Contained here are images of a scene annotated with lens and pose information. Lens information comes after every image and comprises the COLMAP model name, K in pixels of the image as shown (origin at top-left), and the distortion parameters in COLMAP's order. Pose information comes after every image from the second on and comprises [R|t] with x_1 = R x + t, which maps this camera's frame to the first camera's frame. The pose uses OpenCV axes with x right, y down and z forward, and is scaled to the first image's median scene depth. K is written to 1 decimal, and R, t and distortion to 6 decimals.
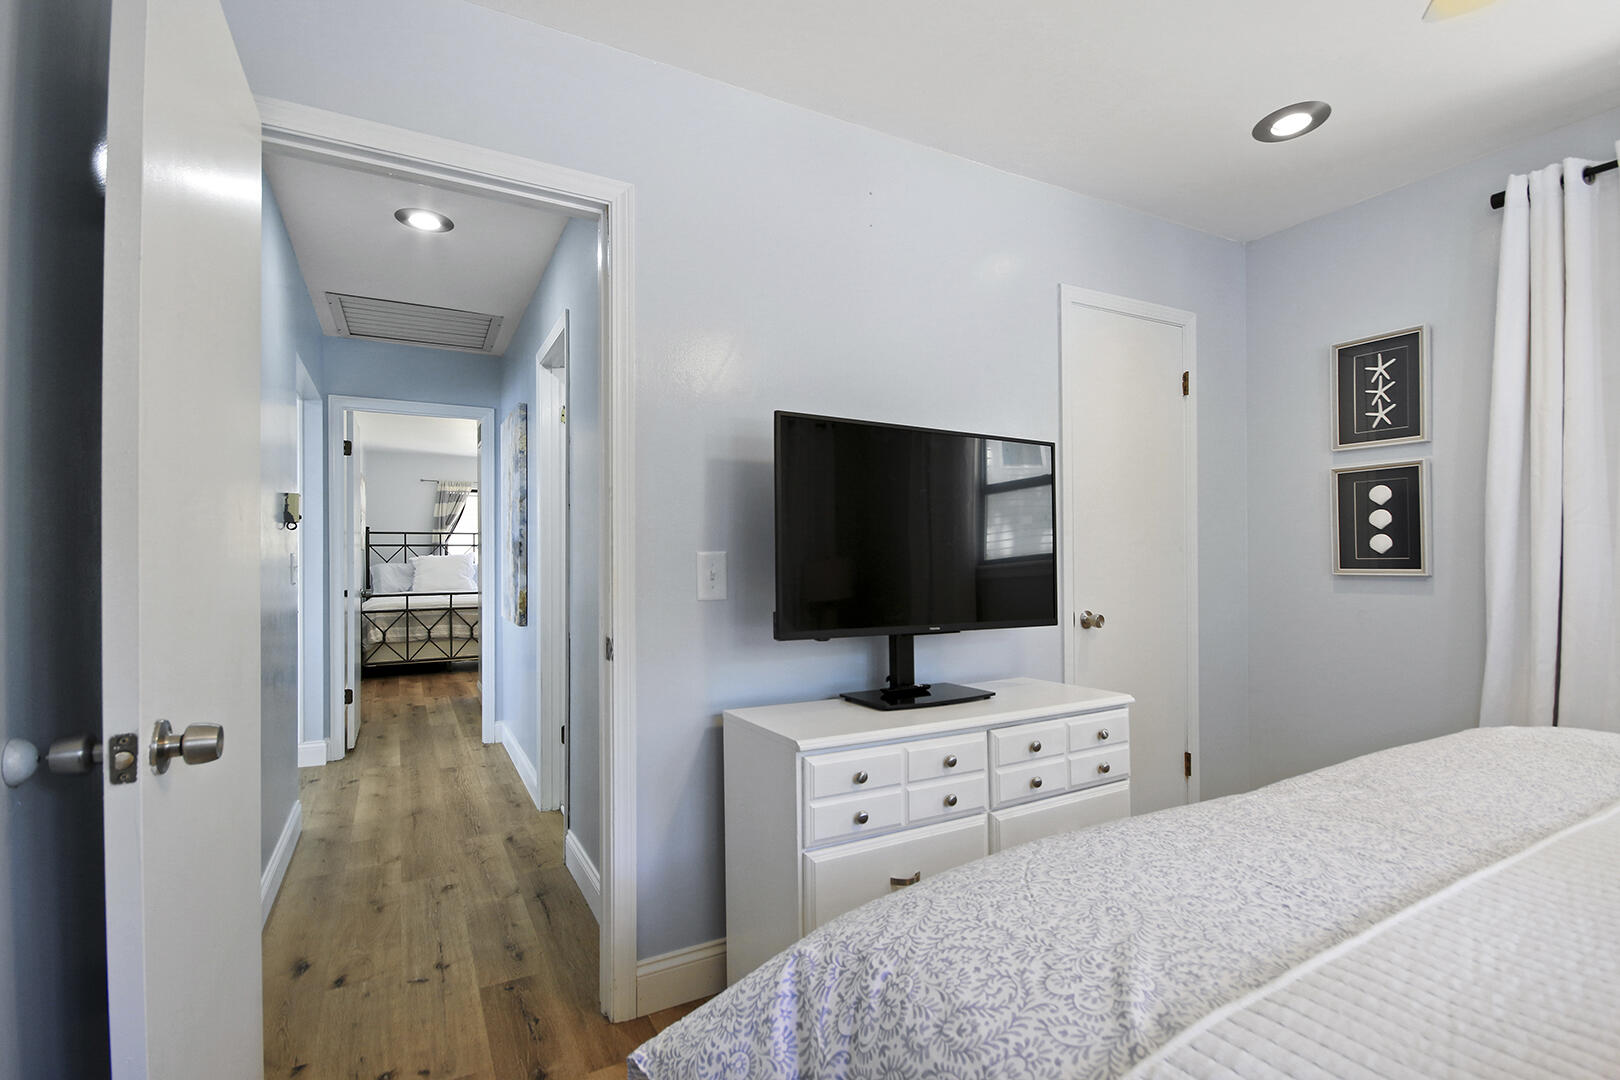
lens RADIAL K [[752.8, 0, 819.5], [0, 752.8, 549.1], [0, 0, 1]] dist [-0.007069, -0.001662]
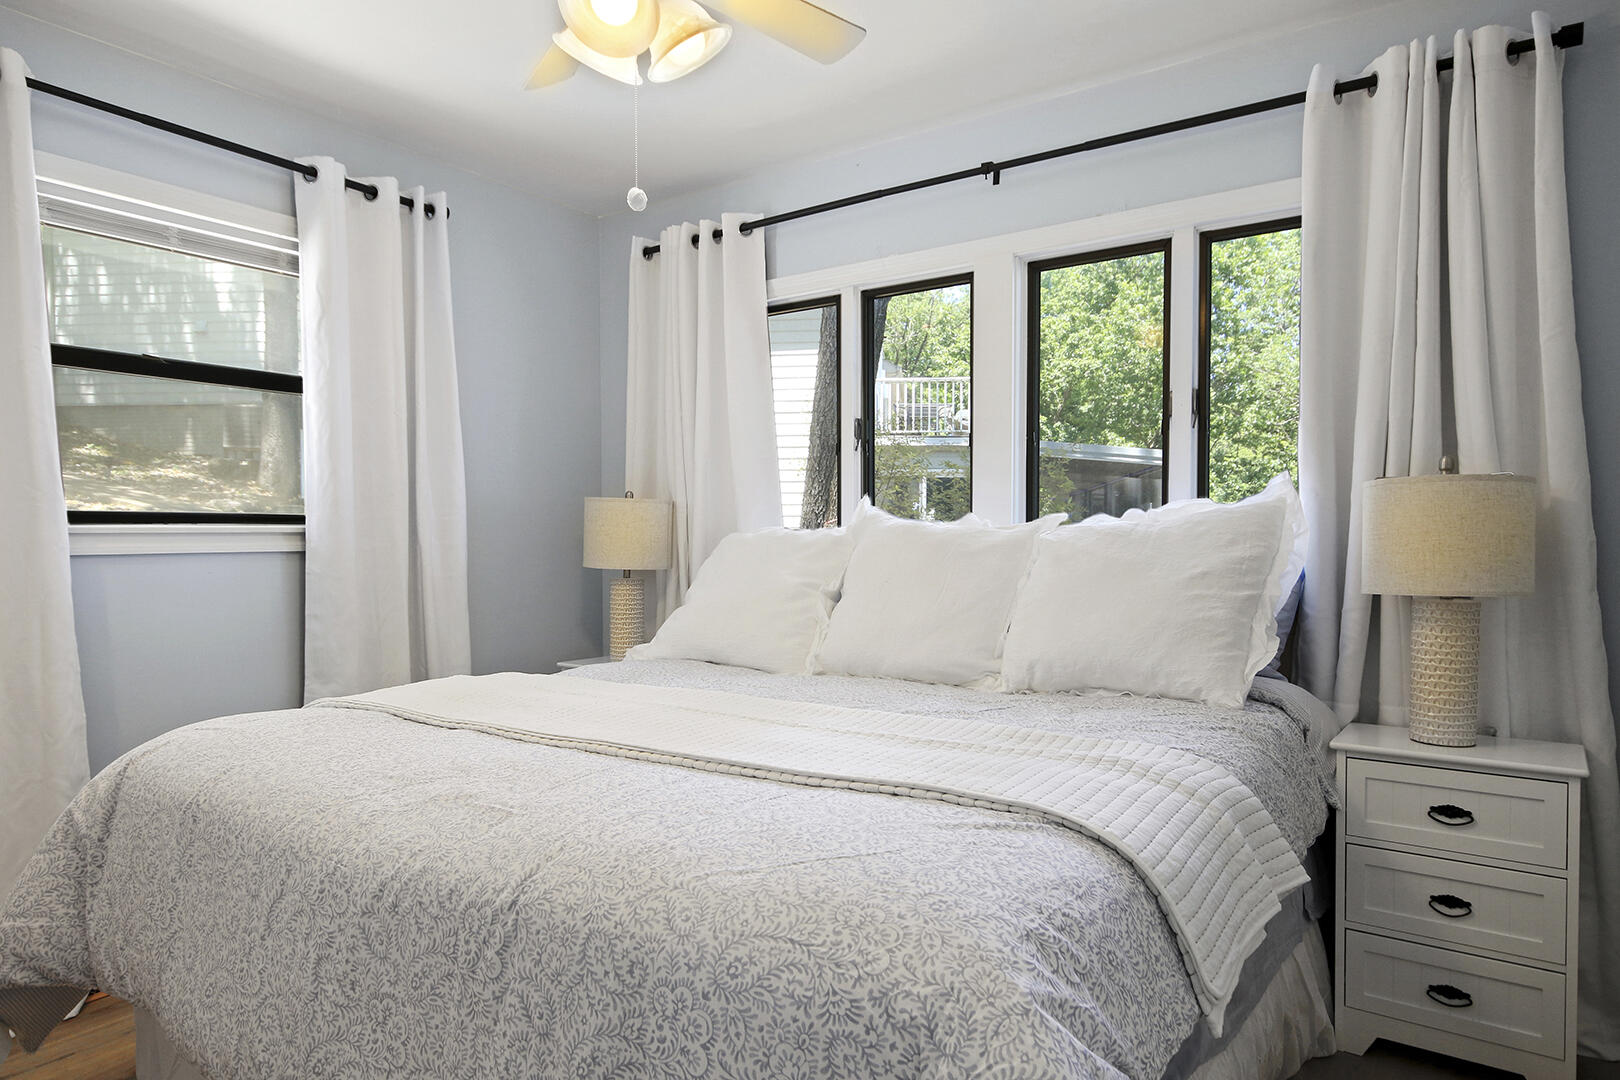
lens RADIAL K [[994.4, 0, 816.3], [0, 994.4, 557.1], [0, 0, 1]] dist [0.004476, 0.005131]
pose [[-0.438750, -0.010270, 0.898551, -0.291279], [-0.006997, 0.999943, 0.008012, 0.011360], [-0.898582, -0.002772, -0.438797, 0.536659]]
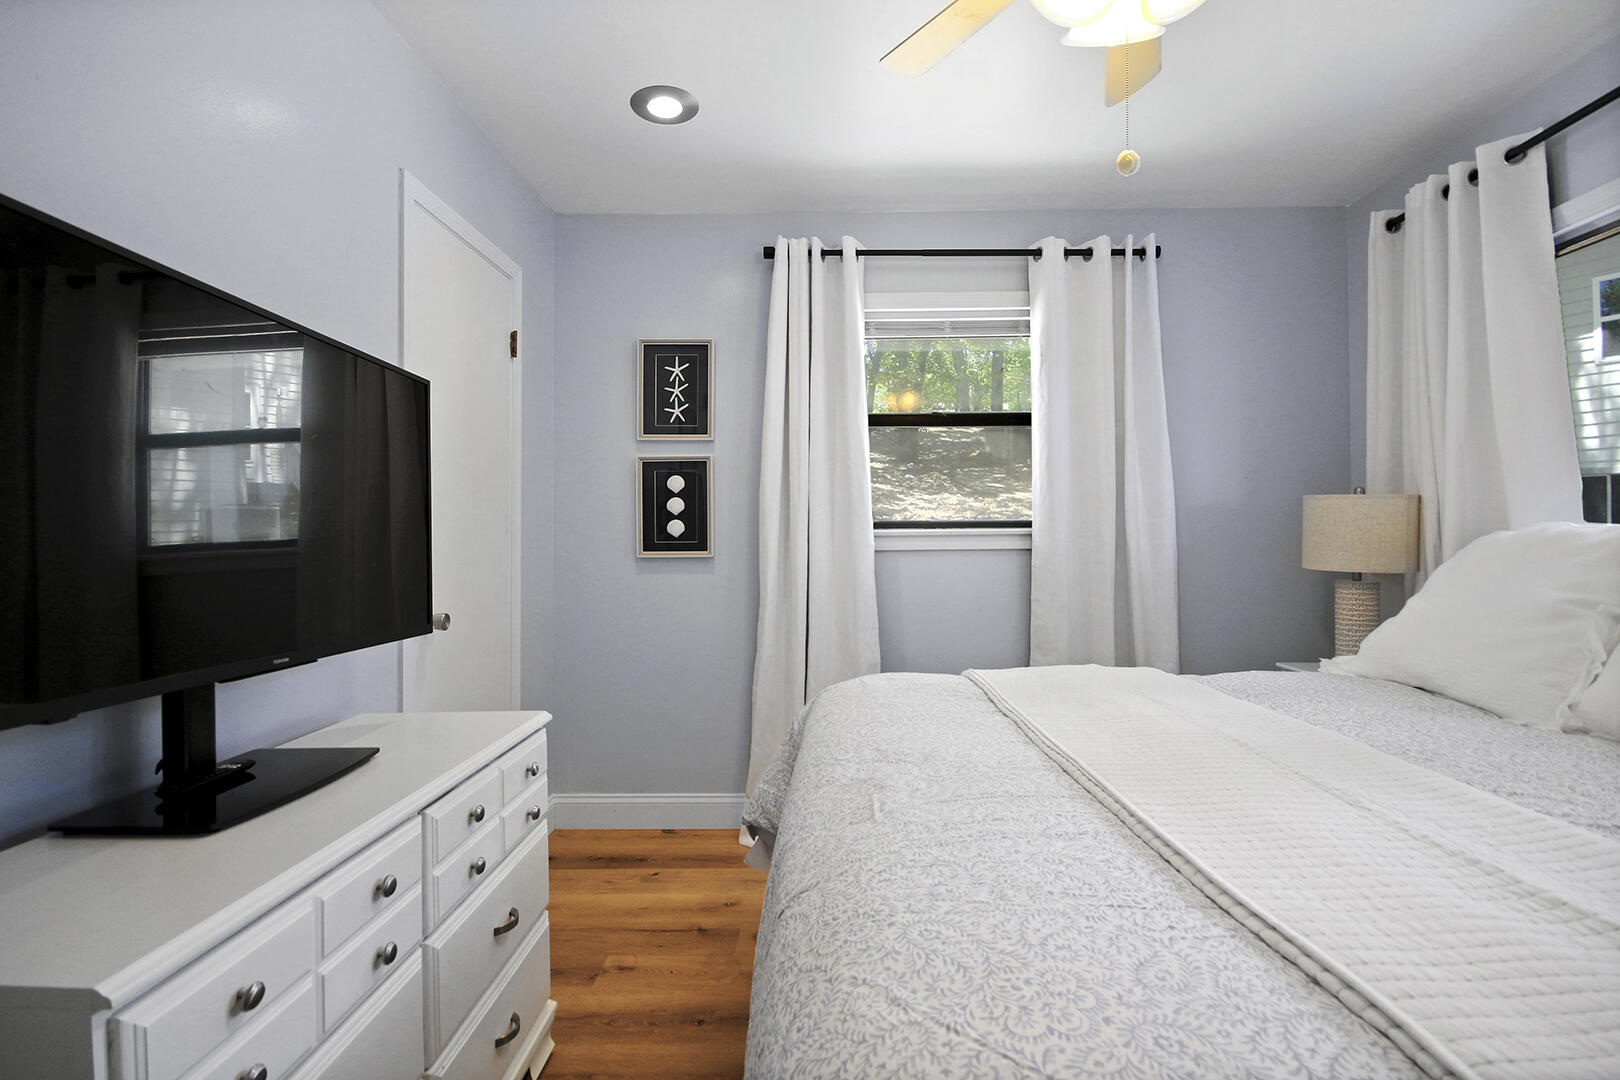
lens RADIAL K [[752.8, 0, 813.3], [0, 752.8, 528.4], [0, 0, 1]] dist [-0.007069, -0.001662]
pose [[0.499527, 0.016137, 0.866148, -0.112380], [-0.009543, 0.999868, -0.013125, 0.005413], [-0.866246, -0.001709, 0.499615, 0.280432]]
